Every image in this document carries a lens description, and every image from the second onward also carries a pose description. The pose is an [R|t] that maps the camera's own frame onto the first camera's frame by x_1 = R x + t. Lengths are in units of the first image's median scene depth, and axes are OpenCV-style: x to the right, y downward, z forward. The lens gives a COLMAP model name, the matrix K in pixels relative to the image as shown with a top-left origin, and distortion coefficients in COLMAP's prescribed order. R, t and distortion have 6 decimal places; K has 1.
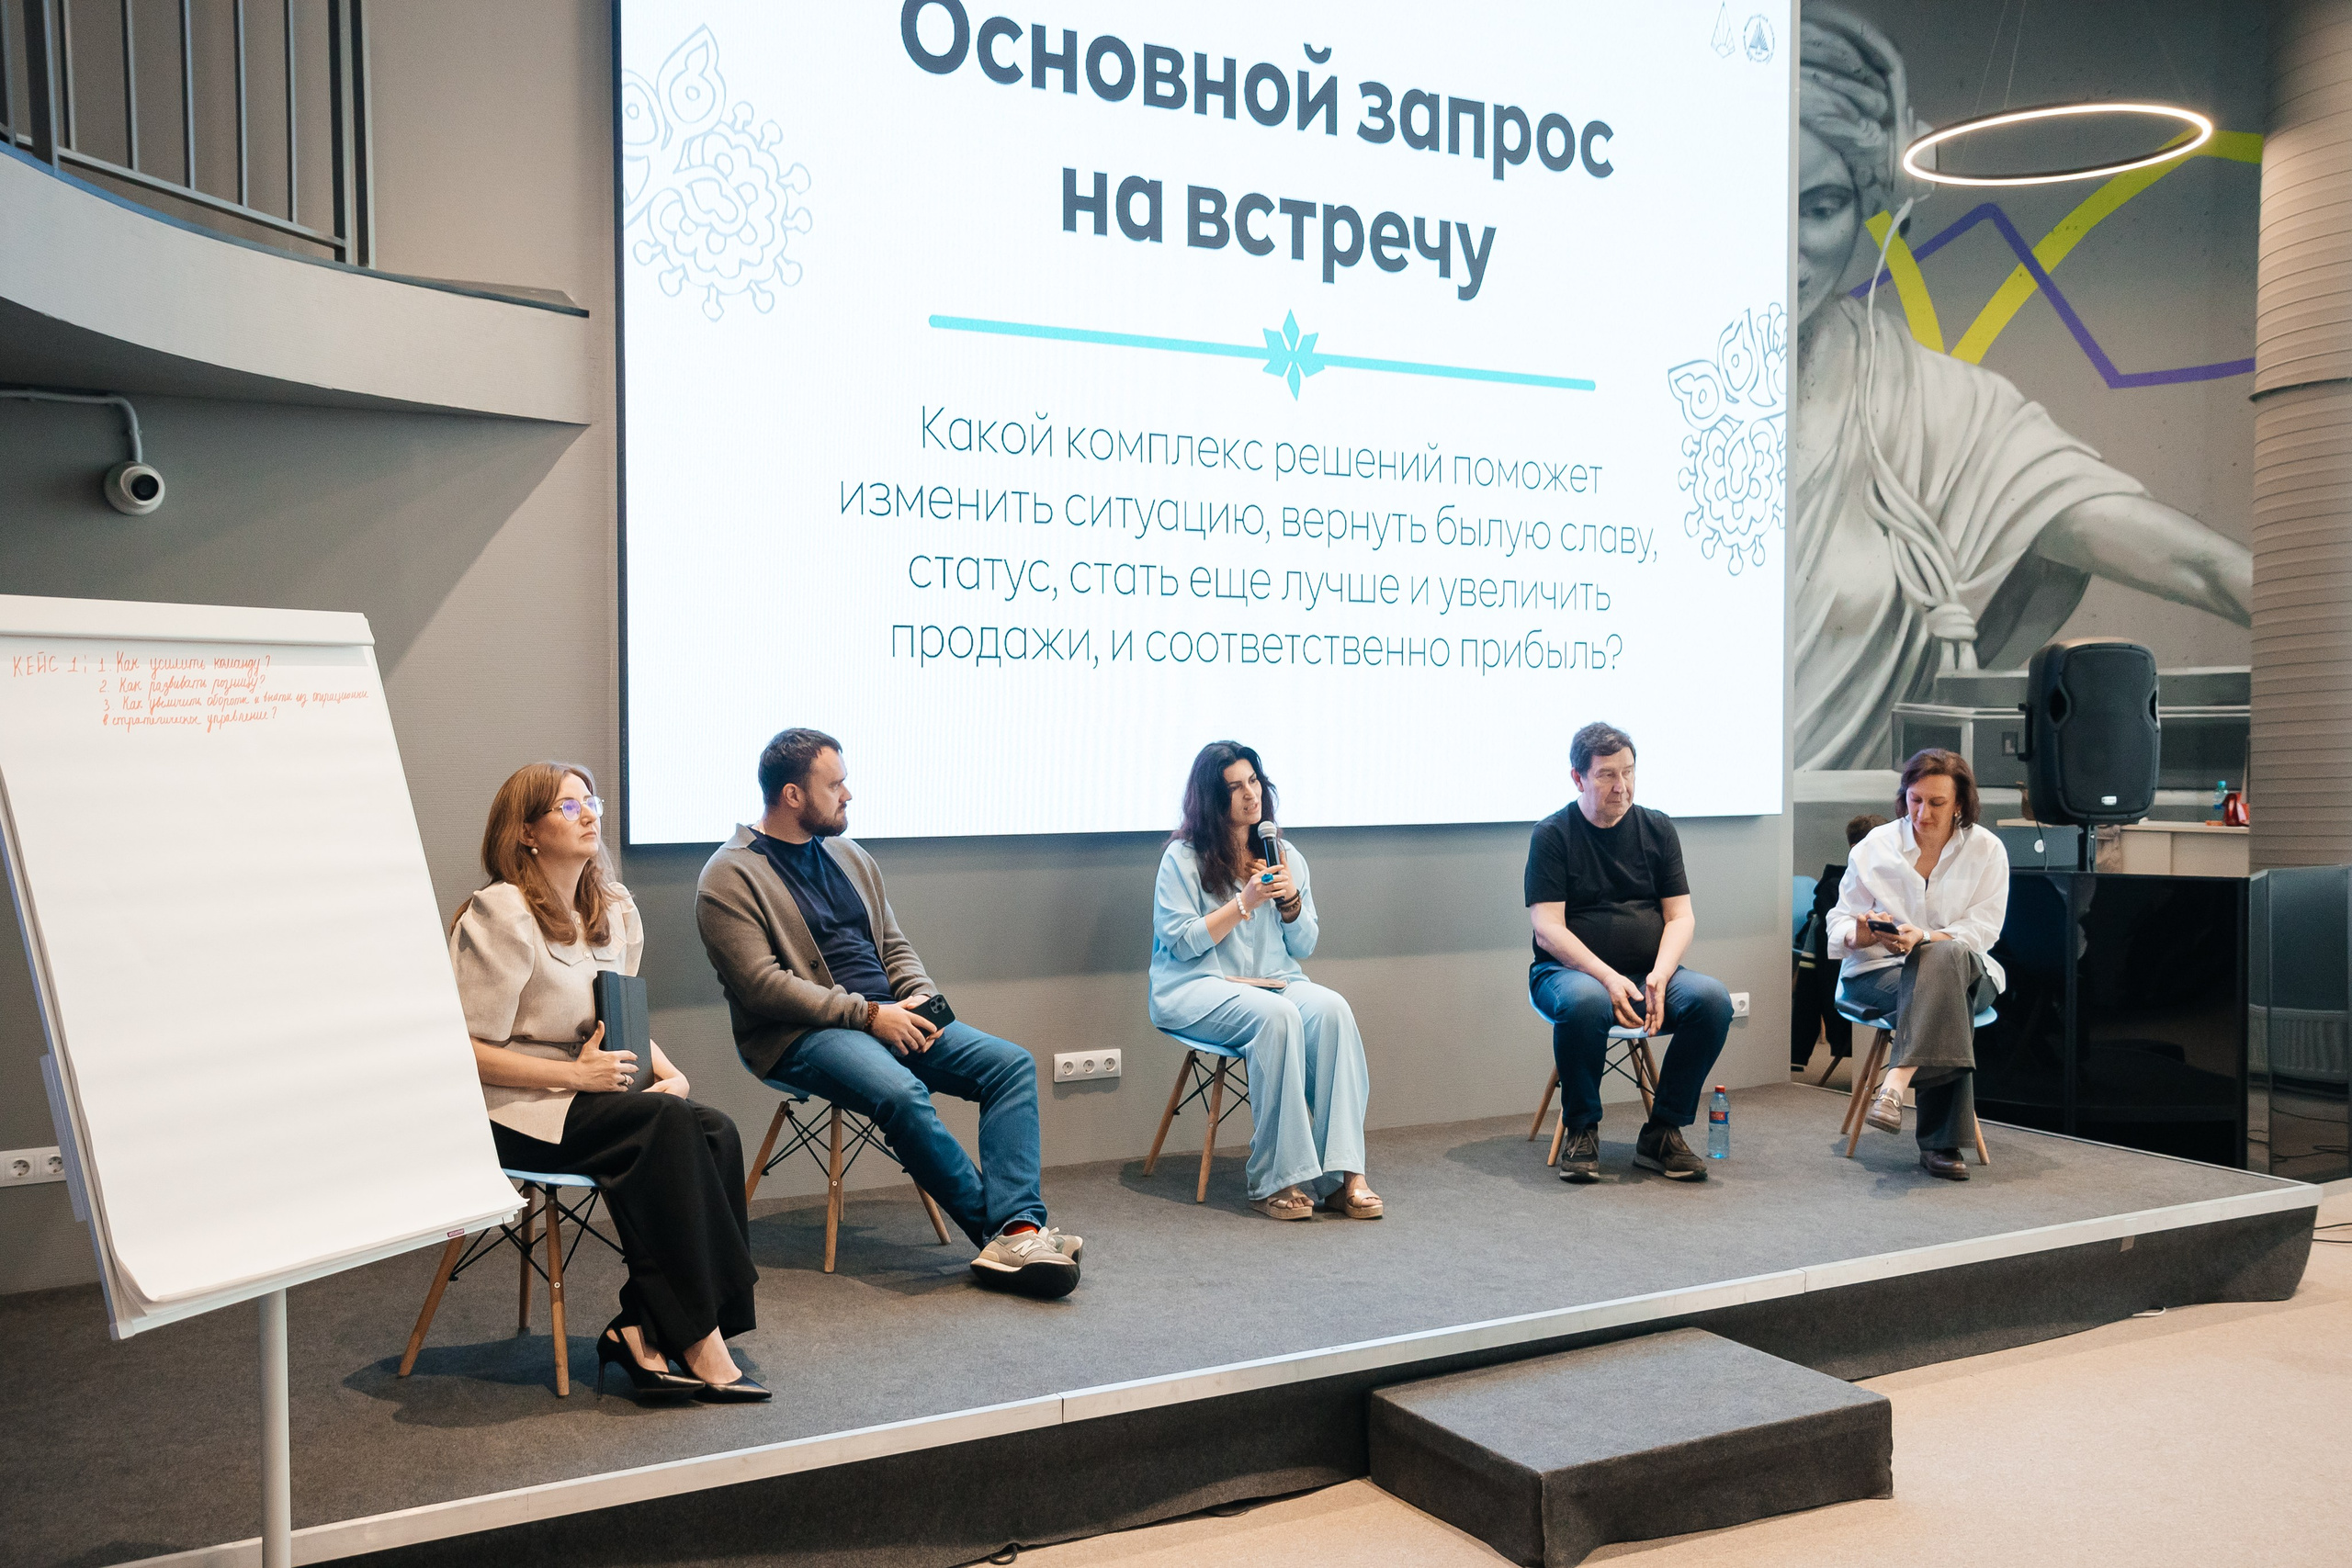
lens RADIAL K [[2161.4, 0, 1171.0], [0, 2161.4, 778.7], [0, 0, 1]] dist [0.018147, 0.000000]
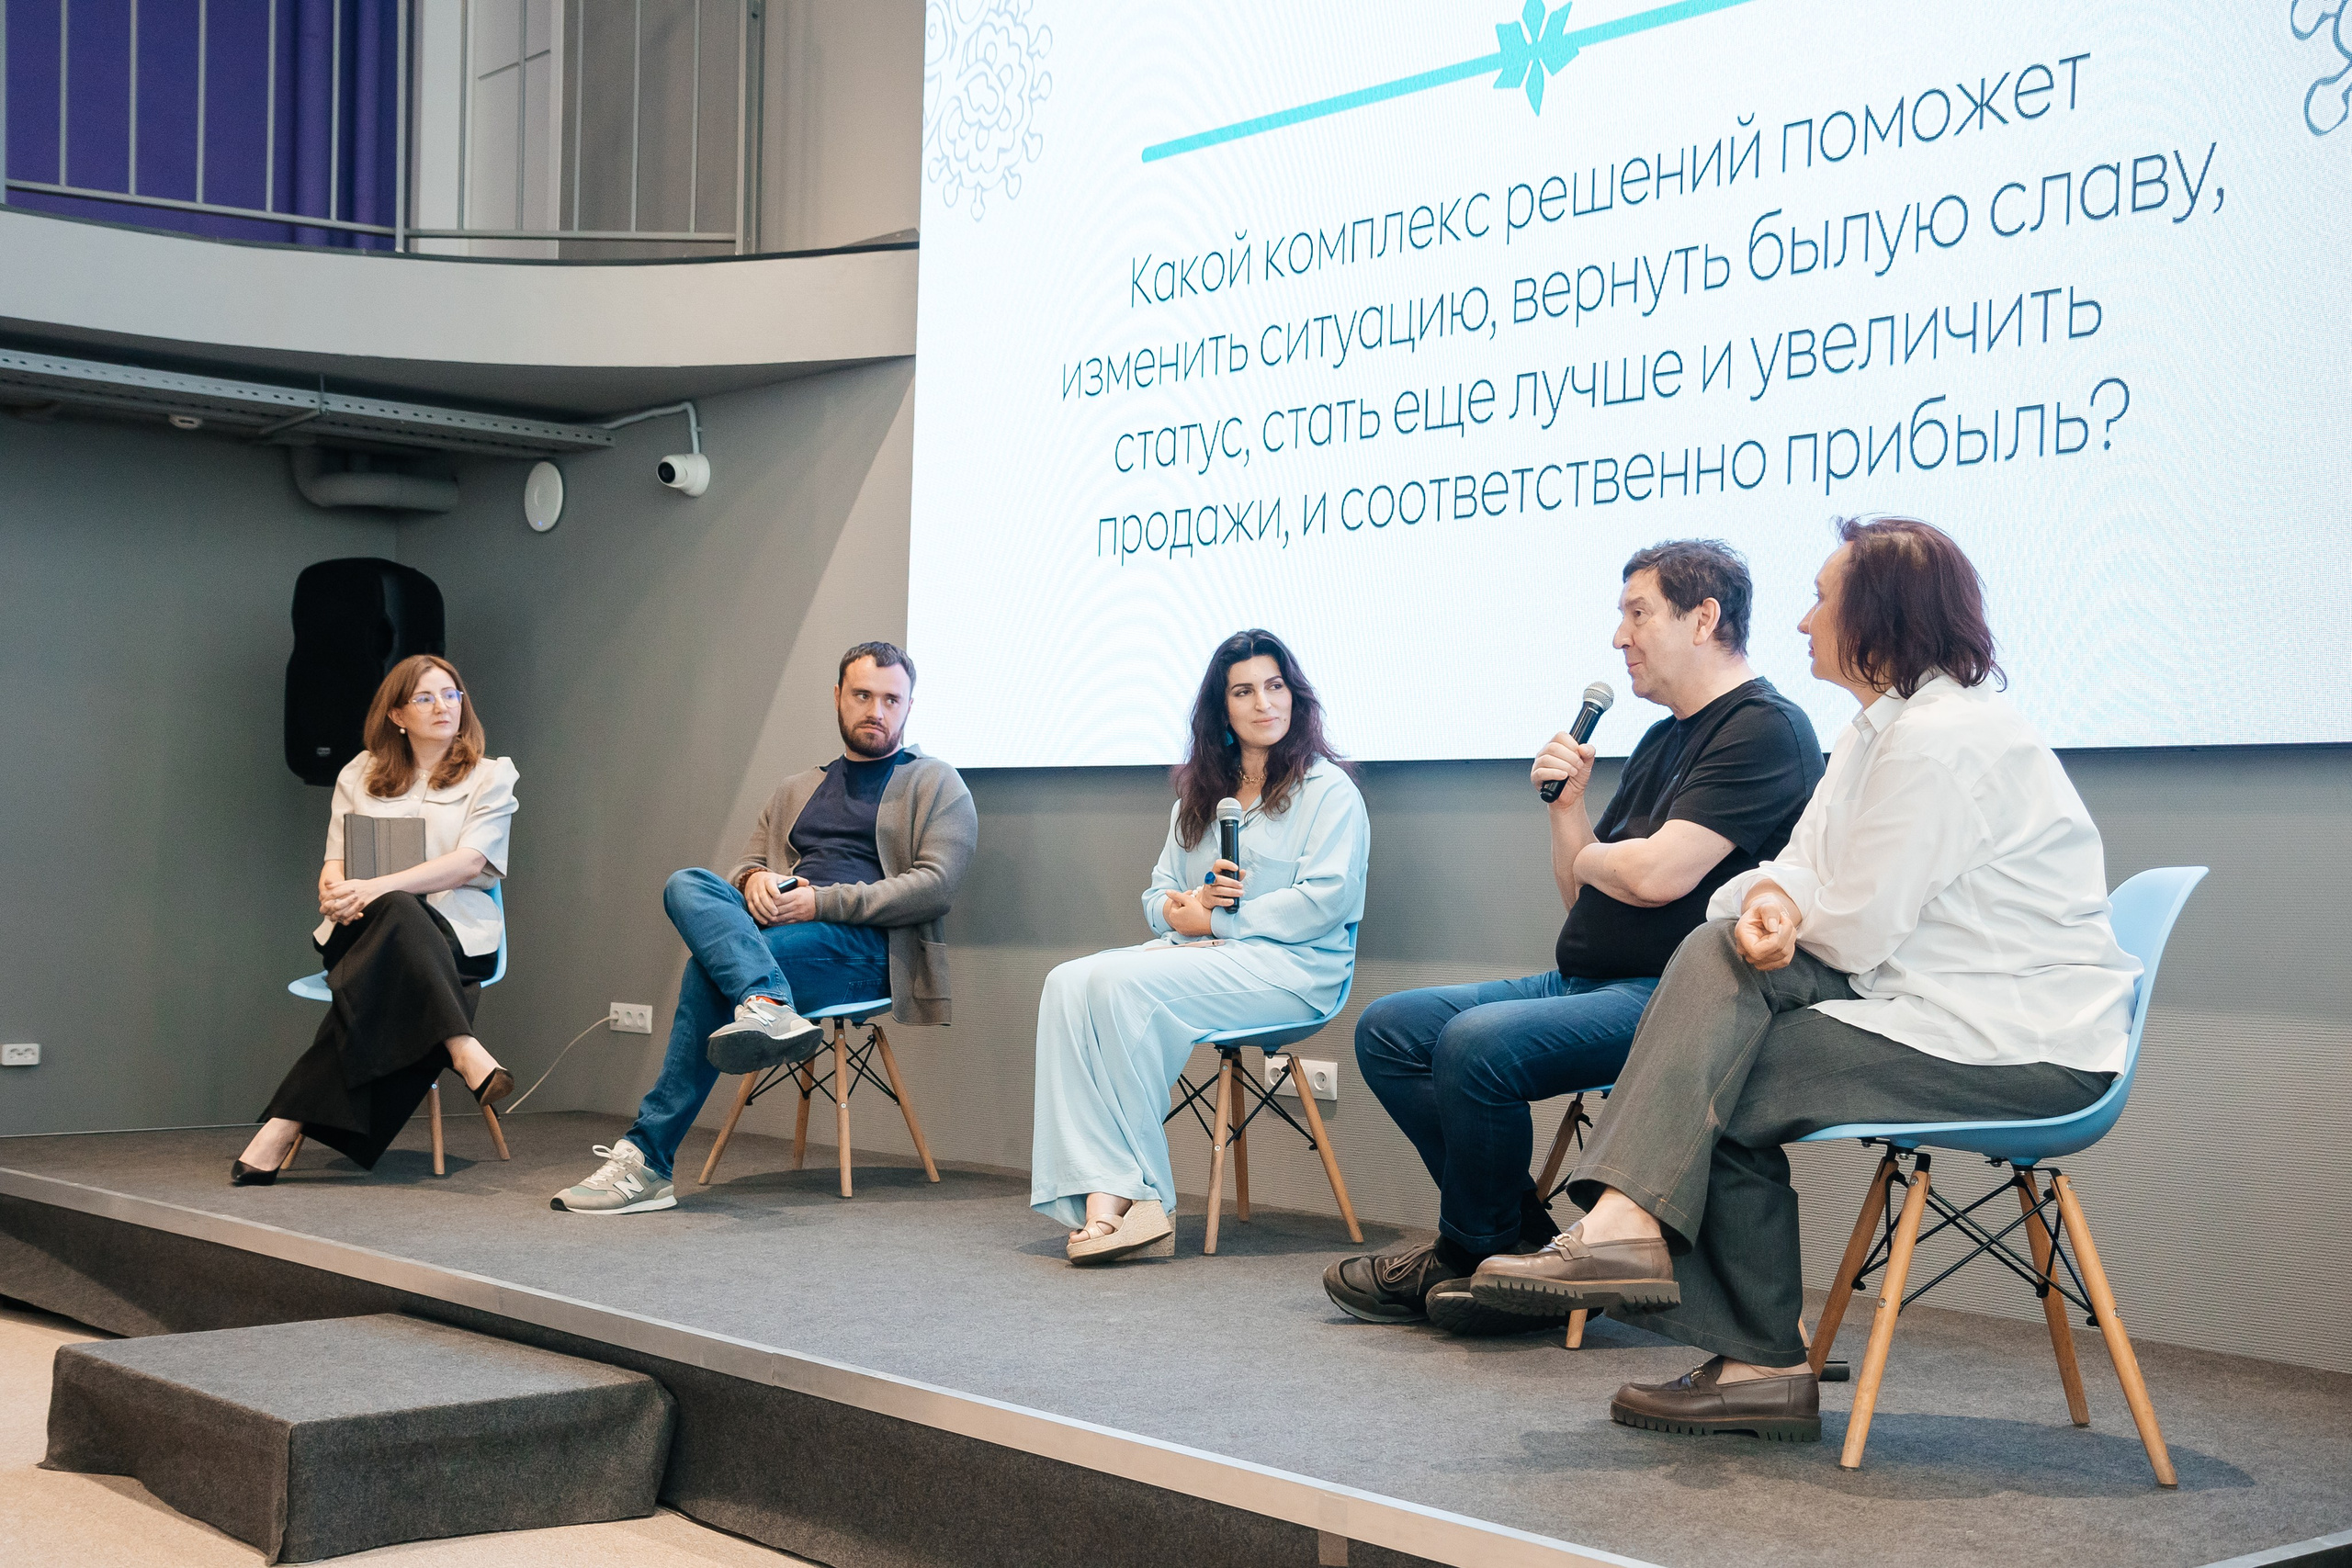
lens RADIAL K [[2797.2, 0, 1194.9], [0, 2797.2, 751.0], [0, 0, 1]] dist [0.168485, 0.000000]
pose [[0.231585, -0.042180, -0.971900, 0.888783], [-0.054070, 0.996957, -0.056152, 0.075363], [0.971311, 0.065554, 0.228599, 0.729739]]
